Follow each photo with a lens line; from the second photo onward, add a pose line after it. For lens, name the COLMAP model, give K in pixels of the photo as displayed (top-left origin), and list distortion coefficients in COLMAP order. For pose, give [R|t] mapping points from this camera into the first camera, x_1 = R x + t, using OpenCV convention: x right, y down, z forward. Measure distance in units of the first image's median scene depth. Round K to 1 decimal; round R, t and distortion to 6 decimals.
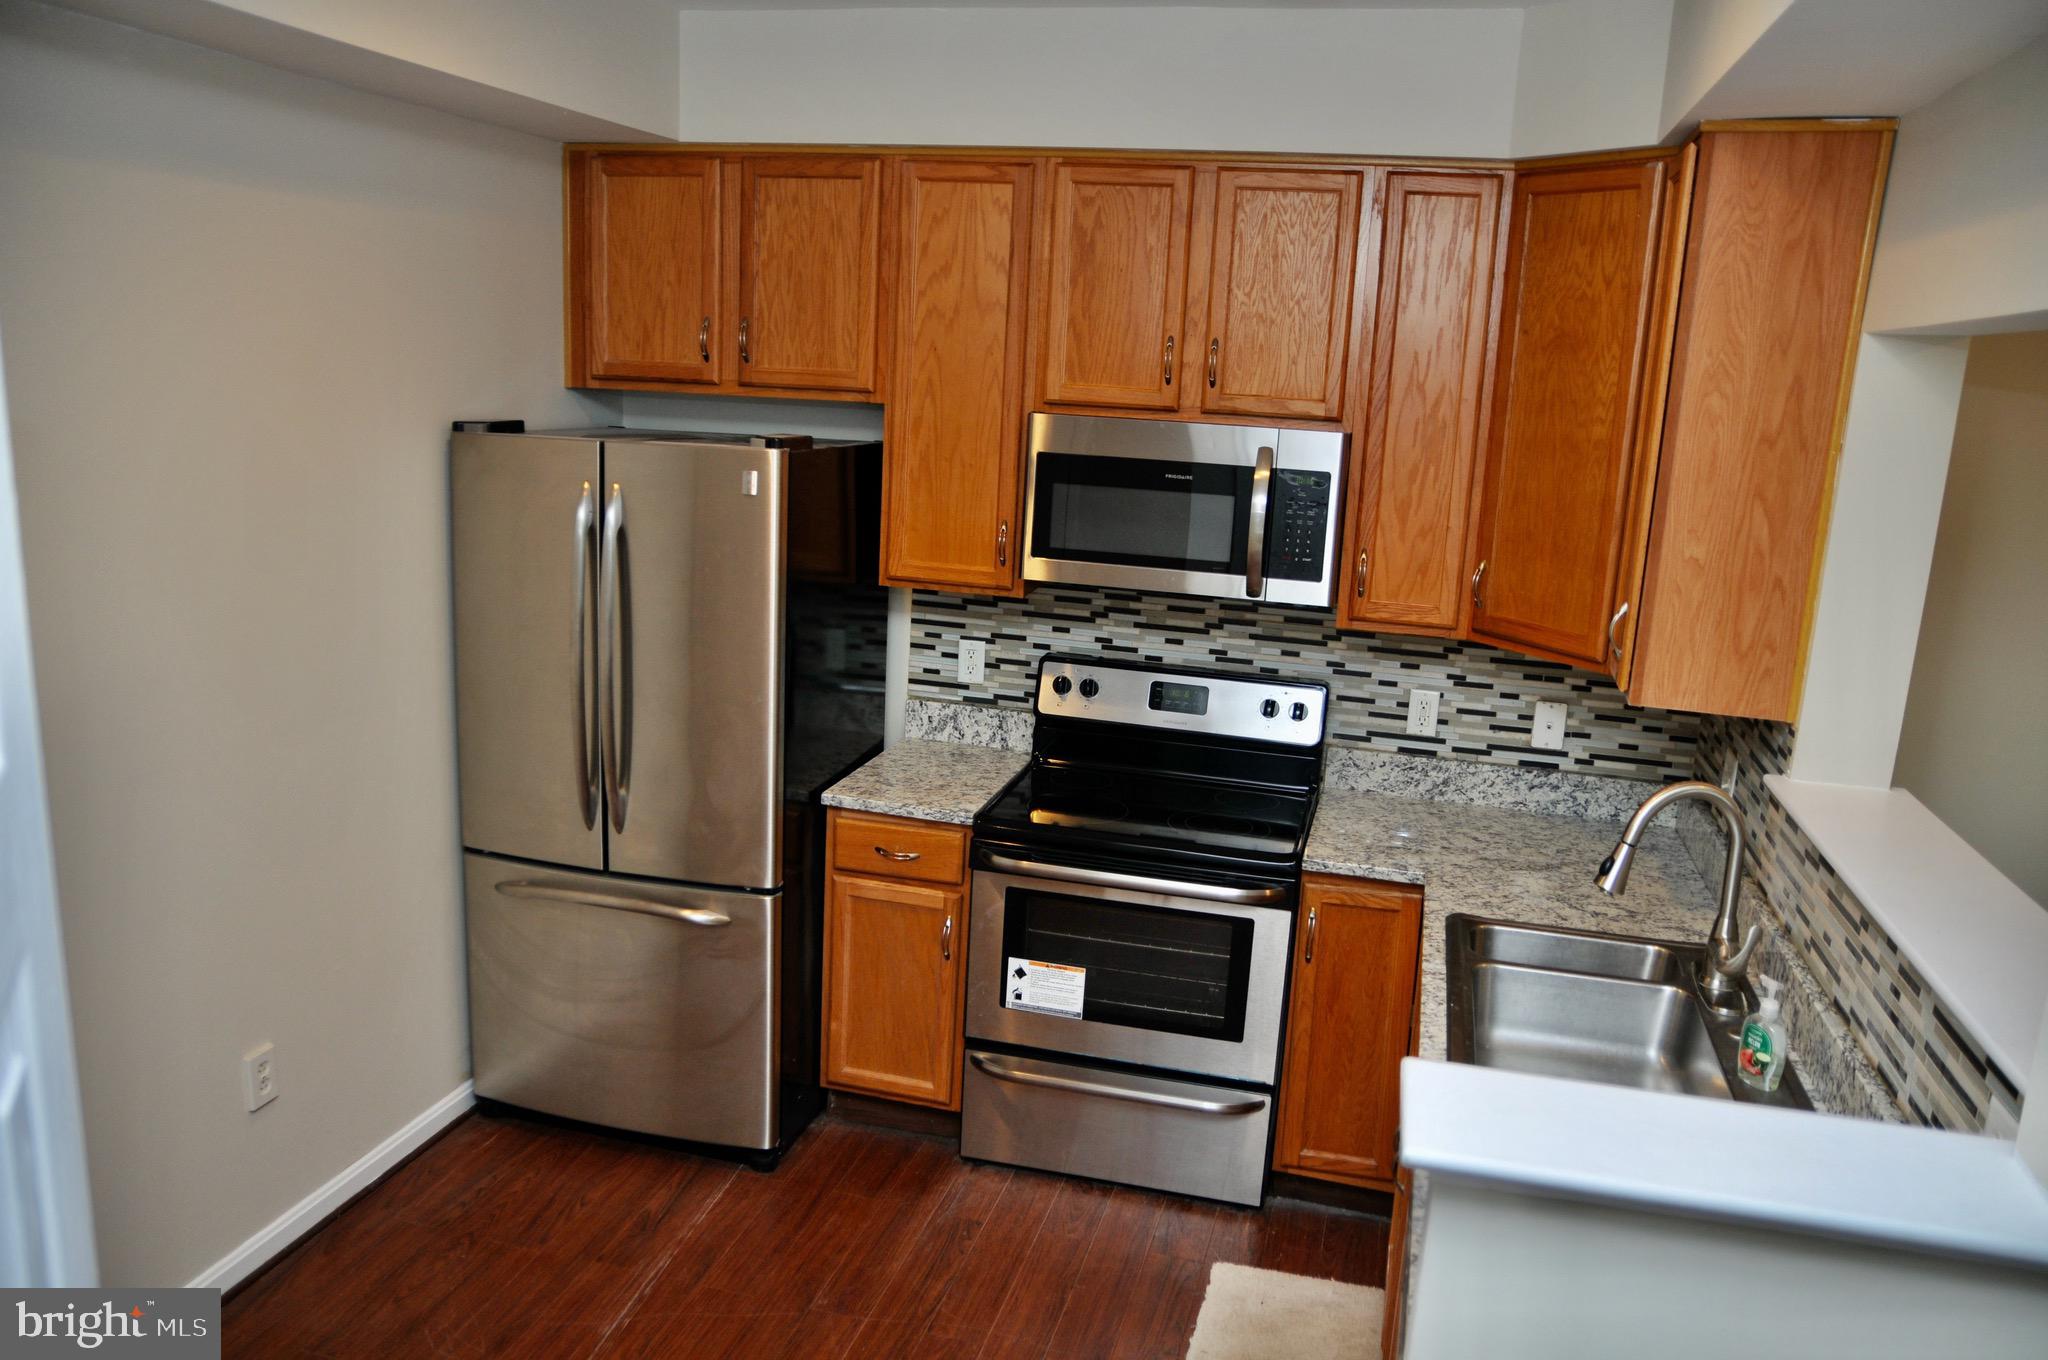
lens RADIAL K [[1547.0, 0, 1018.7], [0, 1547.0, 687.5], [0, 0, 1]] dist [-0.123046, 0.119295]
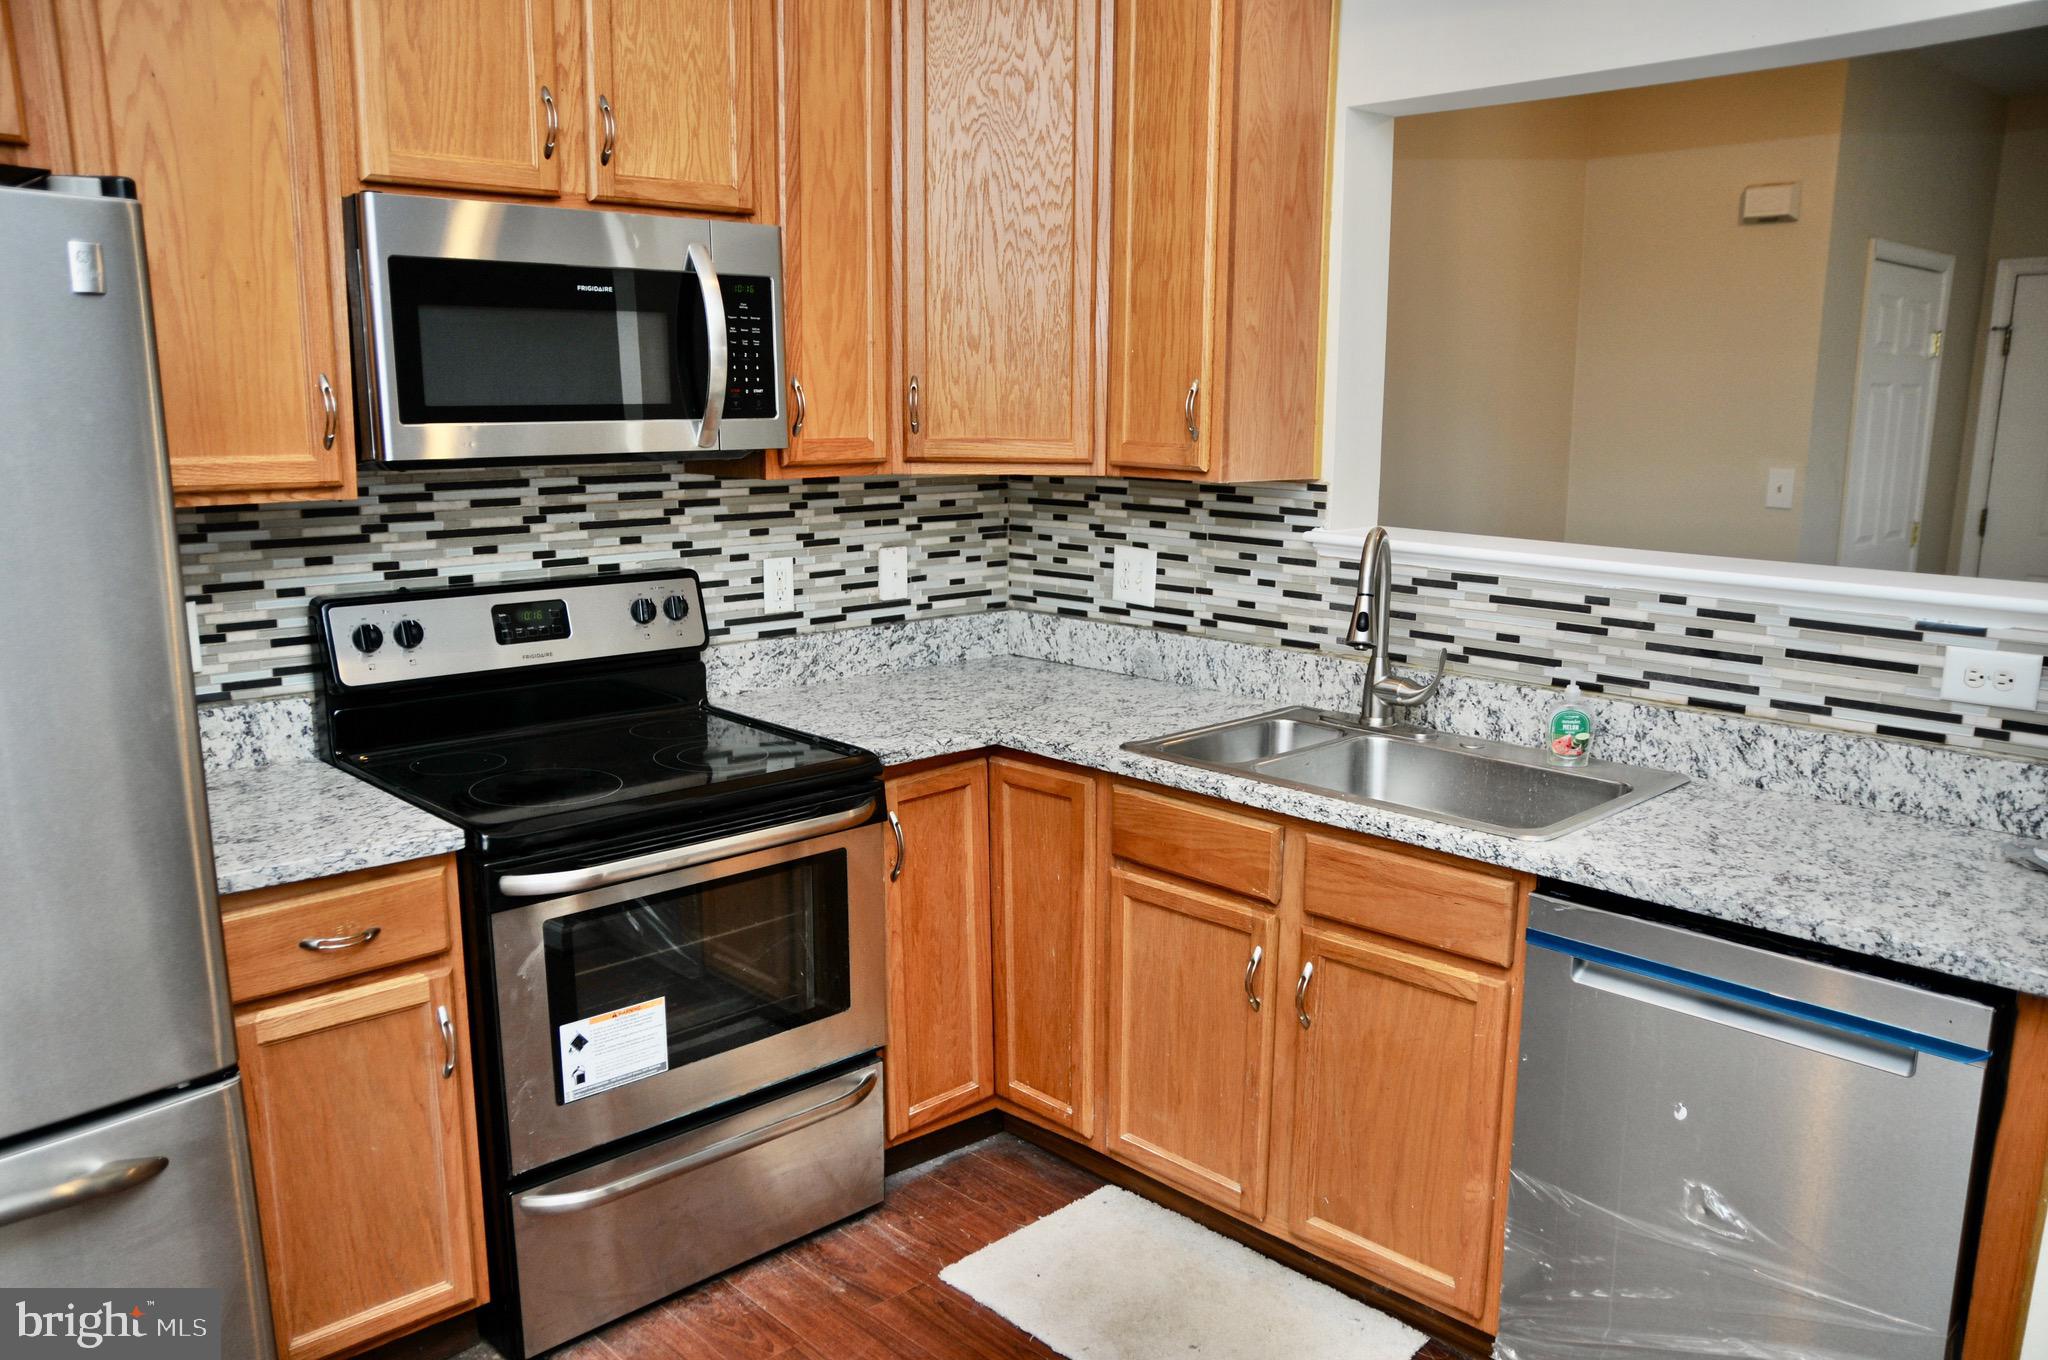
lens RADIAL K [[1547.0, 0, 1043.9], [0, 1547.0, 699.4], [0, 0, 1]] dist [-0.123046, 0.119295]
pose [[0.507948, -0.212531, 0.834757, -0.388497], [0.199182, 0.971800, 0.126220, -0.000390], [-0.838043, 0.102155, 0.535956, 0.441817]]
